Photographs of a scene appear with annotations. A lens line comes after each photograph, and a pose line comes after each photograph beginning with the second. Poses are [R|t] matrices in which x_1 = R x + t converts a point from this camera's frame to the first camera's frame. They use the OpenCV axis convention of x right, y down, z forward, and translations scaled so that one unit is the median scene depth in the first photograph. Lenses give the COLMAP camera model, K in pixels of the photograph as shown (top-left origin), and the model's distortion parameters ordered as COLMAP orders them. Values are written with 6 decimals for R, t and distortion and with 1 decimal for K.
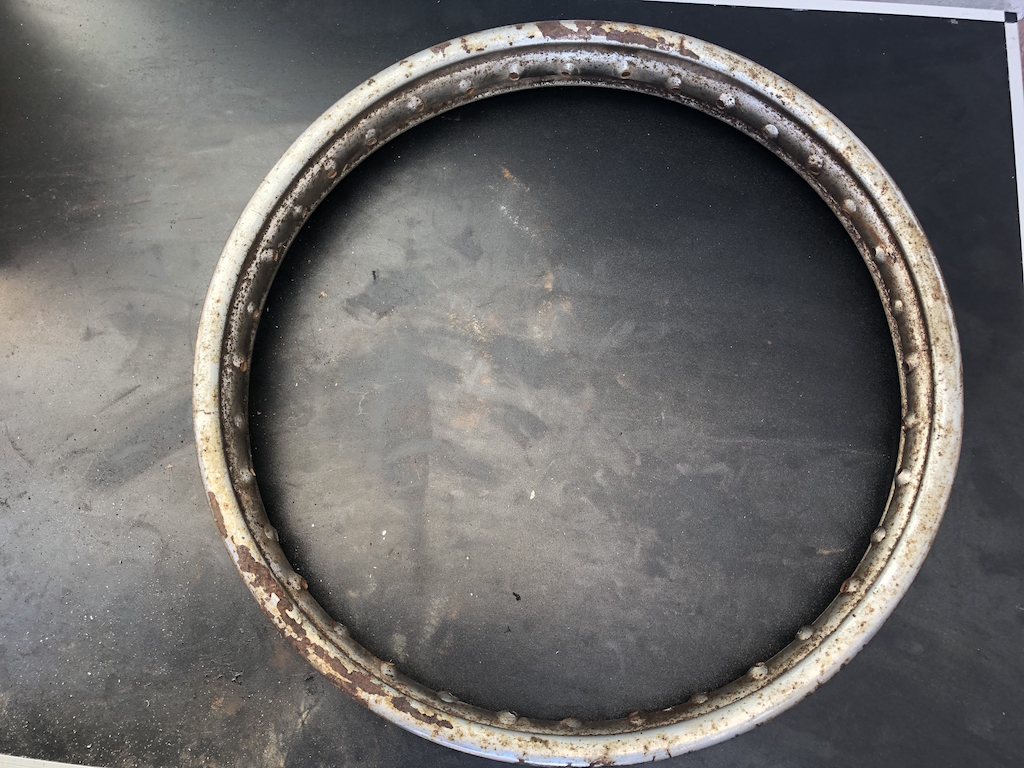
lens RADIAL K [[881.3, 0, 509.7], [0, 881.3, 382.2], [0, 0, 1]] dist [0.004953, -0.013310]
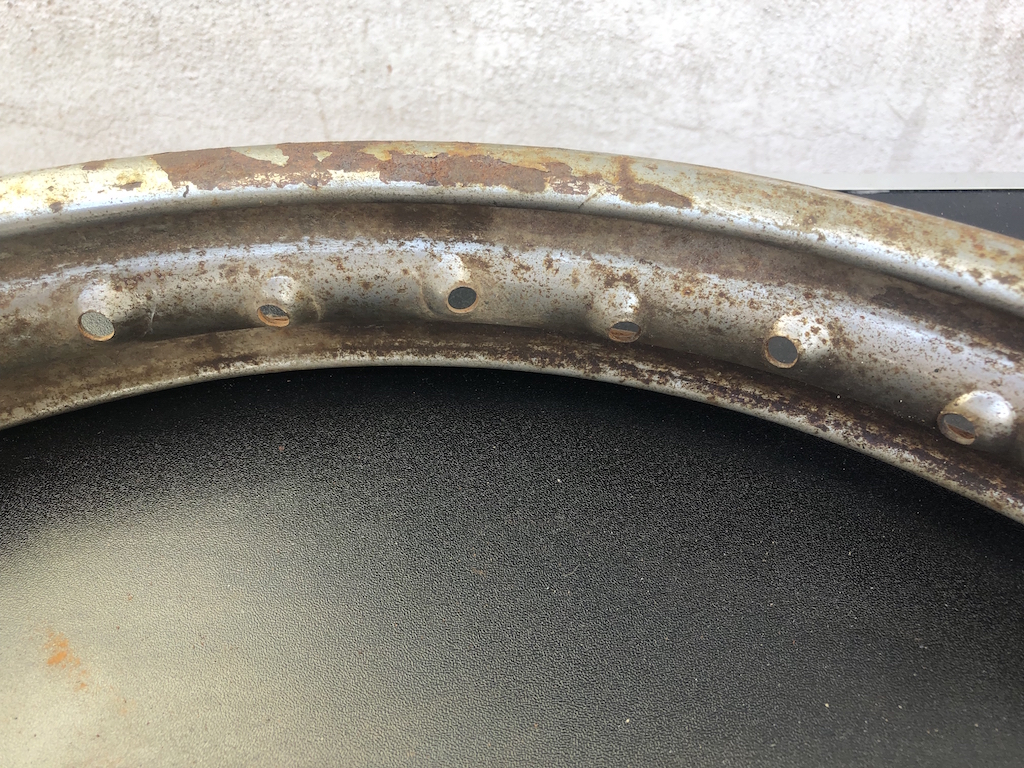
lens RADIAL K [[881.3, 0, 511.4], [0, 881.3, 381.4], [0, 0, 1]] dist [0.004953, -0.013310]
pose [[0.991727, -0.062461, 0.112140, 0.112812], [0.108985, 0.871282, -0.478529, -0.171511], [-0.067816, 0.486792, 0.870882, 0.744376]]
